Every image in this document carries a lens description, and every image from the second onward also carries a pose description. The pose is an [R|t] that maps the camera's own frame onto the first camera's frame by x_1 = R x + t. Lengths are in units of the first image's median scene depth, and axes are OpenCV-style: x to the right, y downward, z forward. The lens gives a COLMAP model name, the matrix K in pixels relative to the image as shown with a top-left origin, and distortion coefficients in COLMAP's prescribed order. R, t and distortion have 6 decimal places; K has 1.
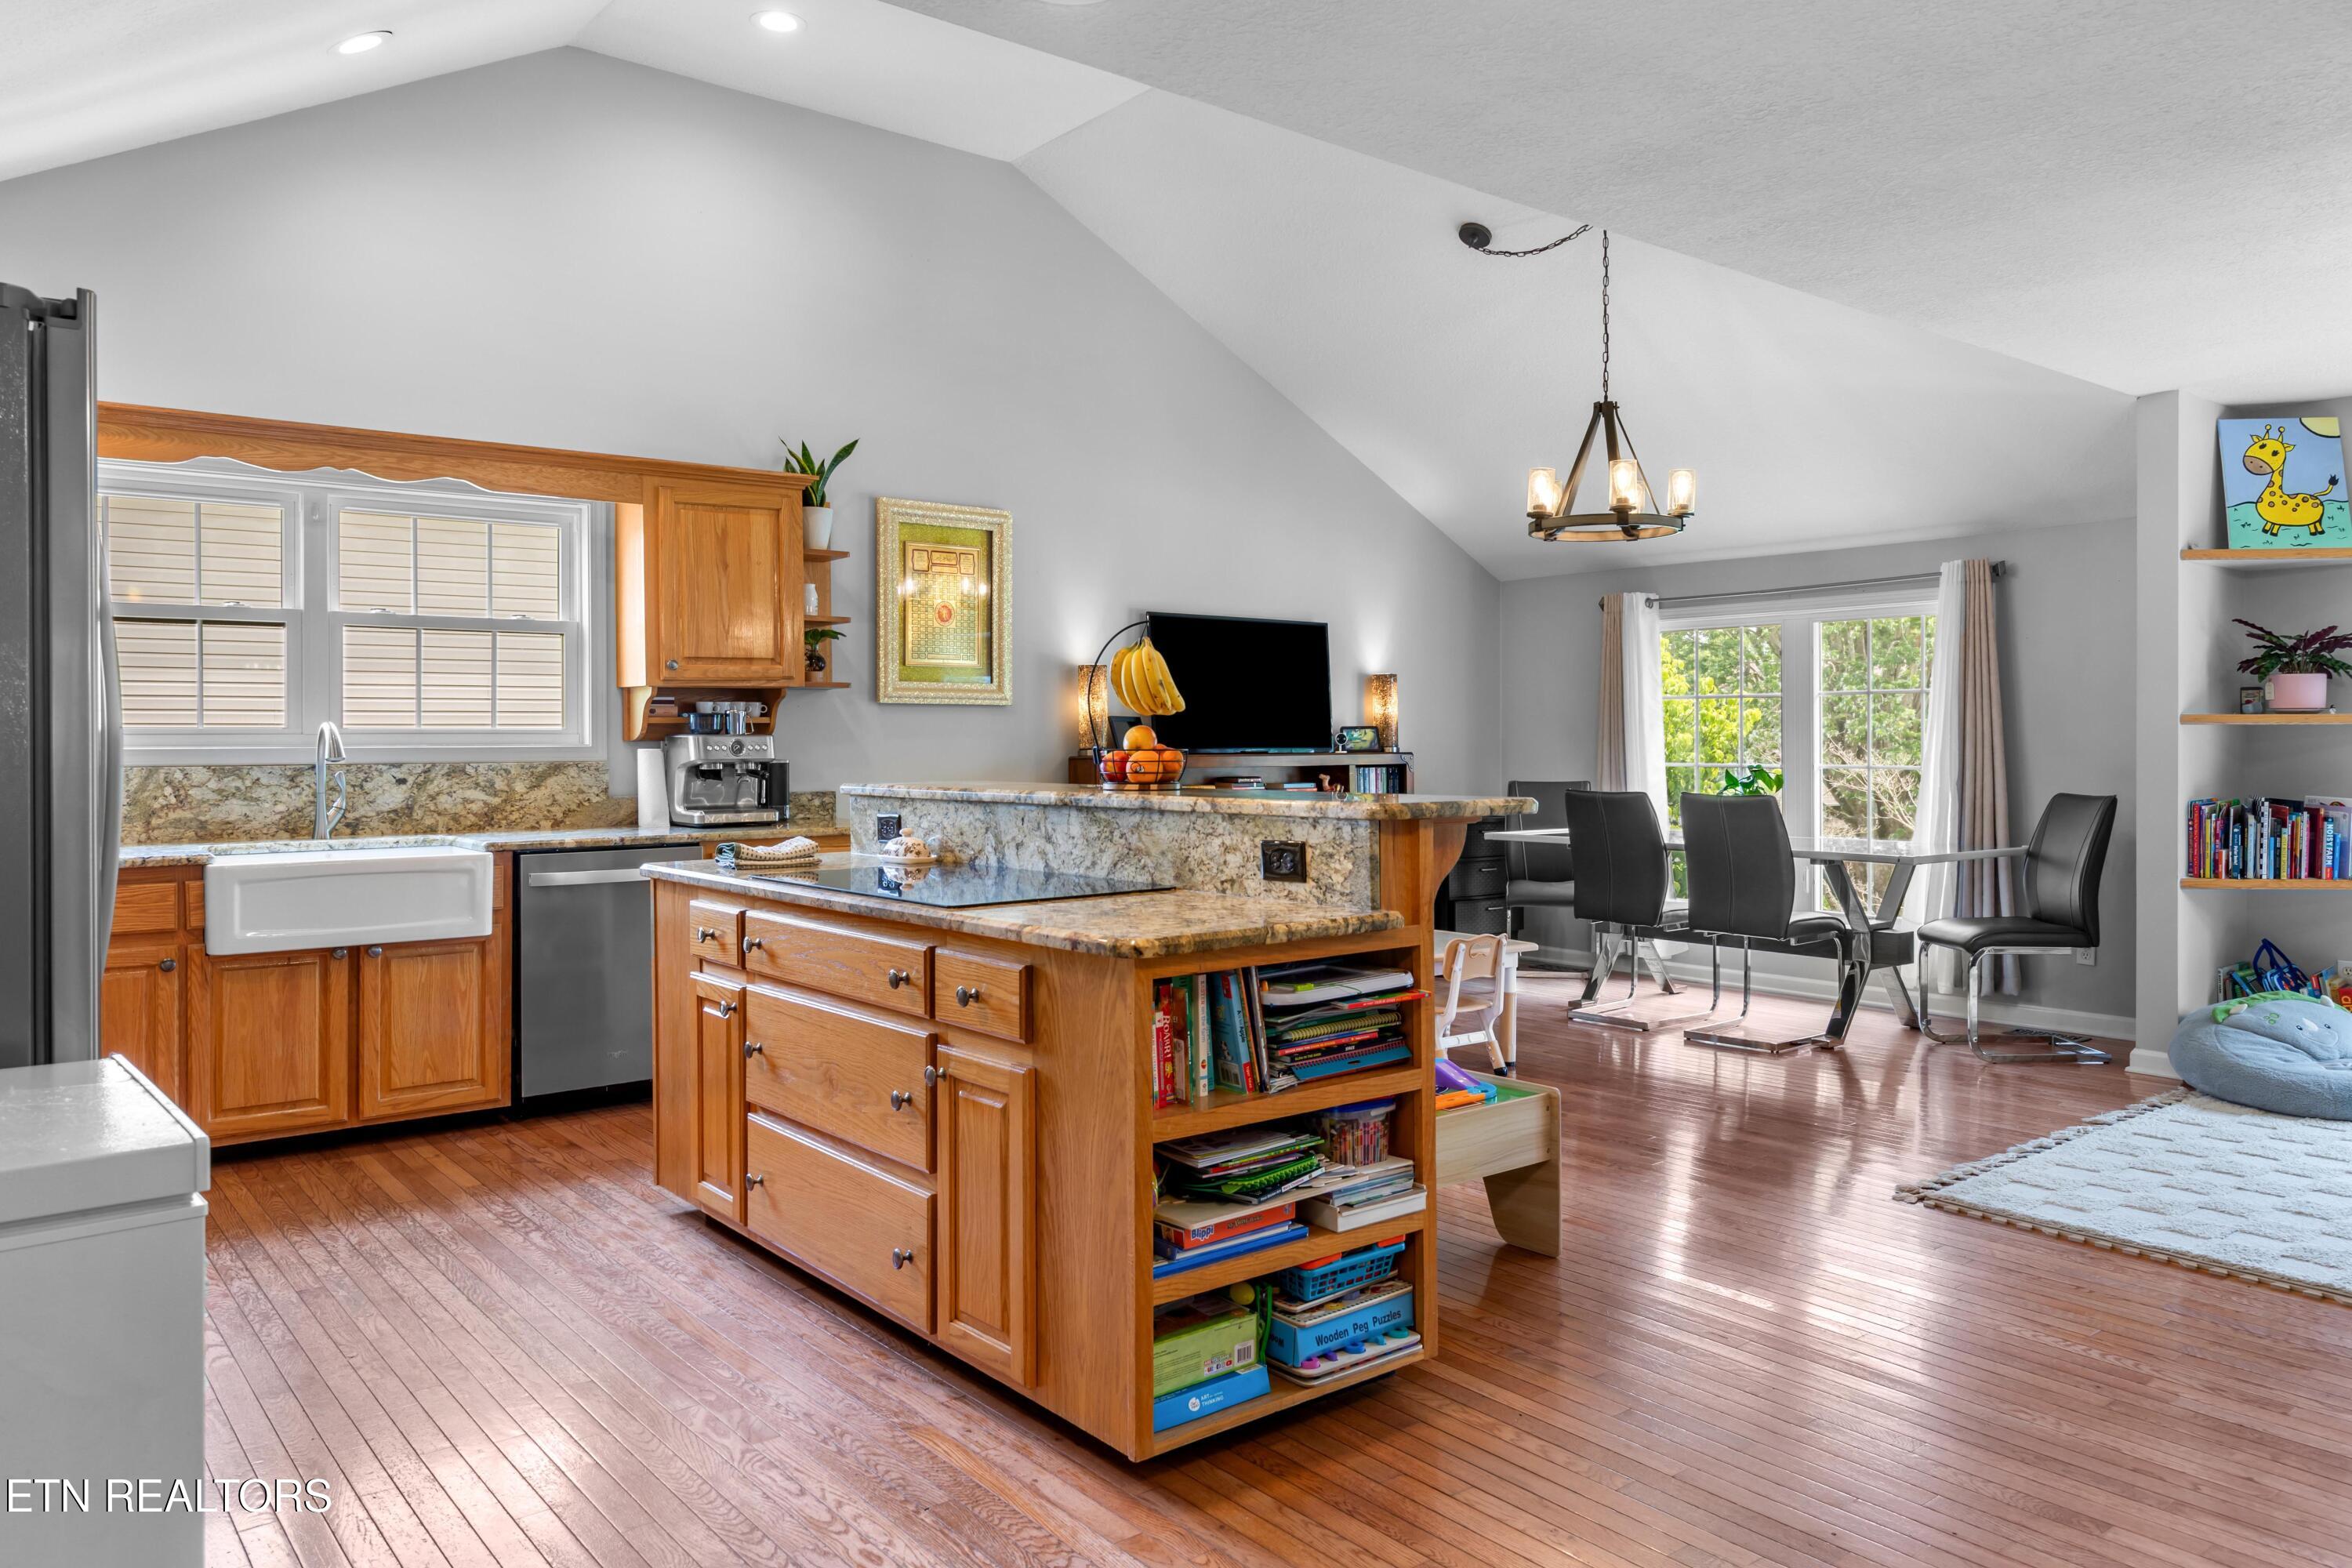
lens RADIAL K [[1615.4, 0, 1181.5], [0, 1615.4, 742.7], [0, 0, 1]] dist [0.002257, -0.000716]
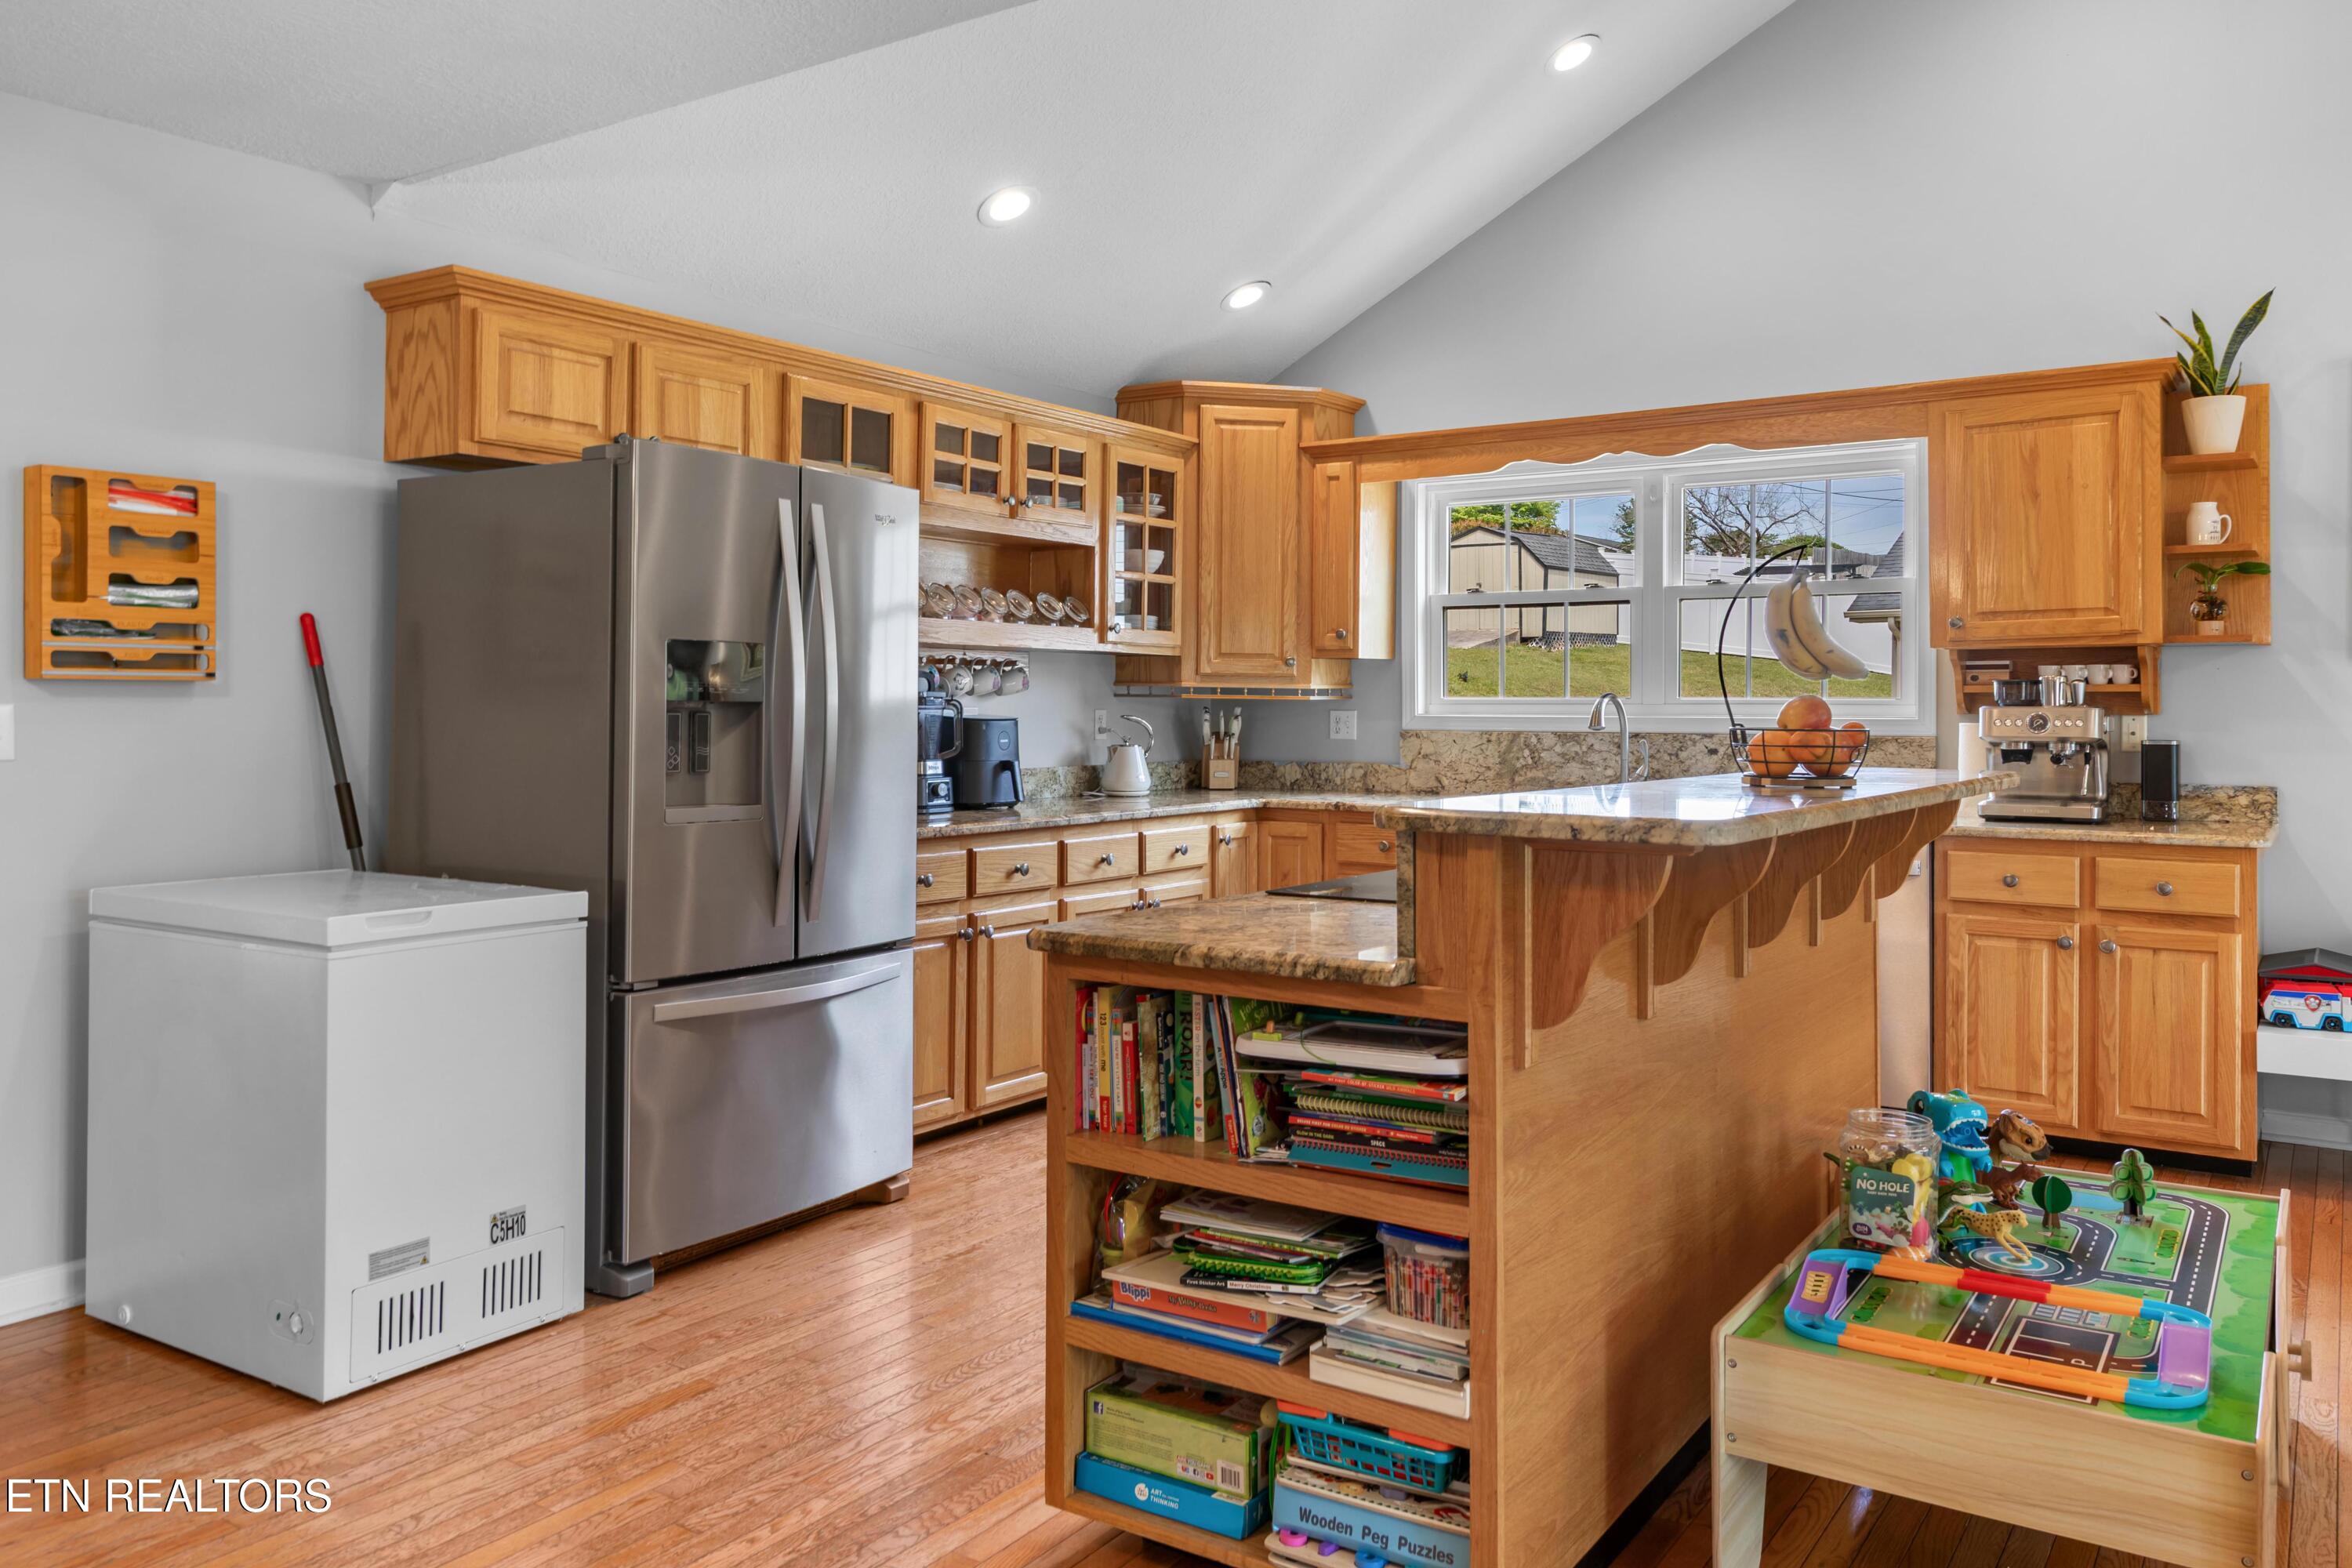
lens RADIAL K [[1716.6, 0, 1178.4], [0, 1716.6, 699.2], [0, 0, 1]] dist [0.001233, 0.005122]
pose [[0.295210, 0.000340, -0.955432, 0.436998], [-0.008470, 0.999962, -0.002262, -0.003497], [0.955395, 0.008761, 0.295202, 0.371091]]
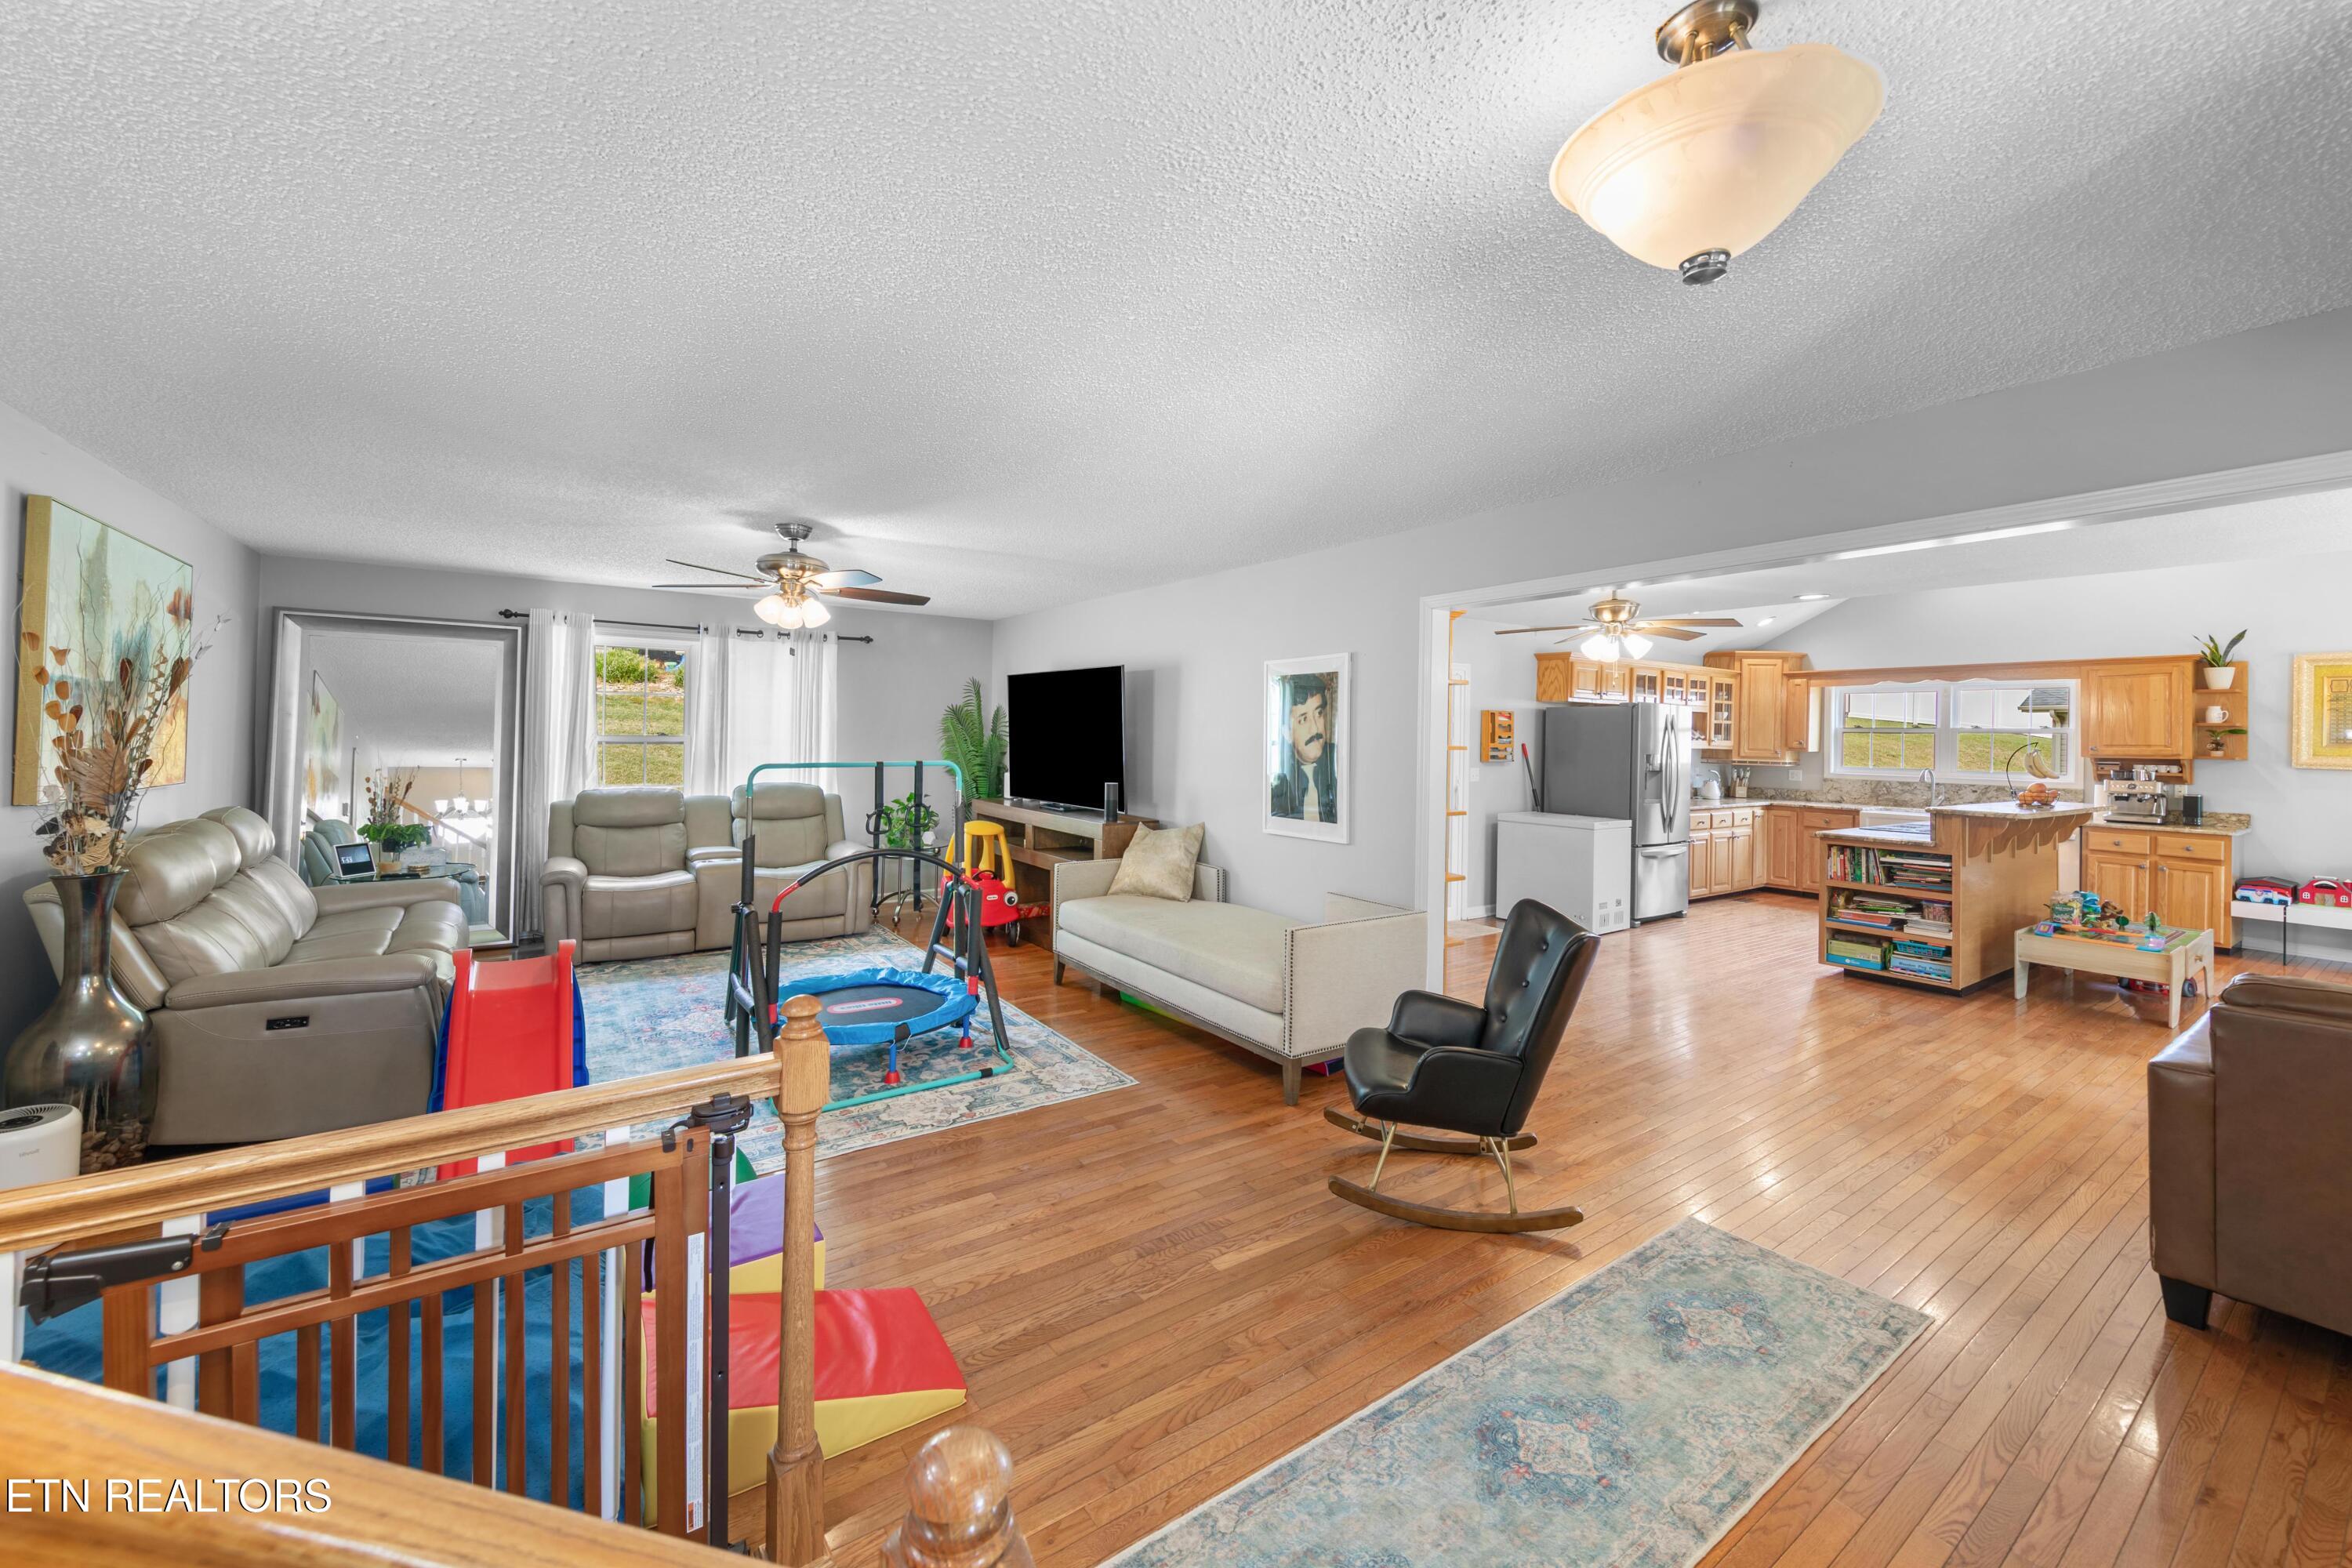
lens RADIAL K [[903.8, 0, 1181.2], [0, 903.8, 731.6], [0, 0, 1]] dist [0.004313, -0.000466]
pose [[-0.066477, -0.003869, -0.997780, 1.099794], [-0.024069, 0.999708, -0.002273, -0.040254], [0.997498, 0.023864, -0.066551, -0.207887]]
